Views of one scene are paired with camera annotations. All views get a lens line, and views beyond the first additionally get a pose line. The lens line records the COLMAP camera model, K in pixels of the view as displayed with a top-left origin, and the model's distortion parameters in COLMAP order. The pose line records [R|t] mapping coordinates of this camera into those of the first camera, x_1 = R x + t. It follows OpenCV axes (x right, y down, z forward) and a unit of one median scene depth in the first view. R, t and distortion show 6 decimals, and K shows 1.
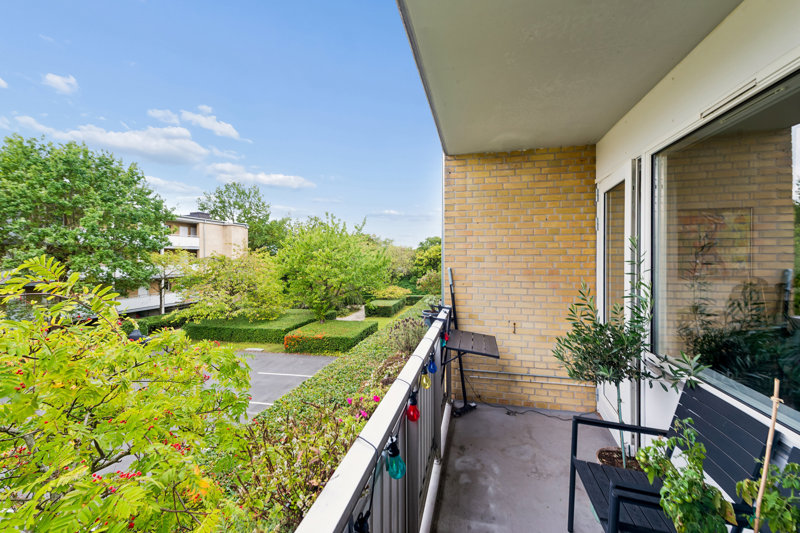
lens RADIAL K [[325.5, 0, 401.1], [0, 325.5, 258.7], [0, 0, 1]] dist [0.009269, -0.002531]
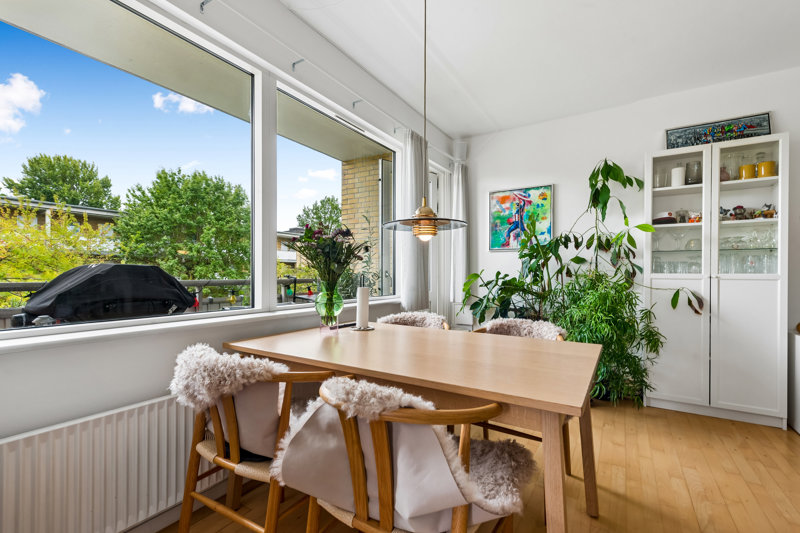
lens RADIAL K [[365.5, 0, 399.2], [0, 365.5, 272.6], [0, 0, 1]] dist [-0.000240, 0.000124]
pose [[0.947149, 0.001974, -0.320788, 0.159874], [-0.005144, 0.999946, -0.009035, 0.025555], [0.320753, 0.010208, 0.947108, -0.055142]]
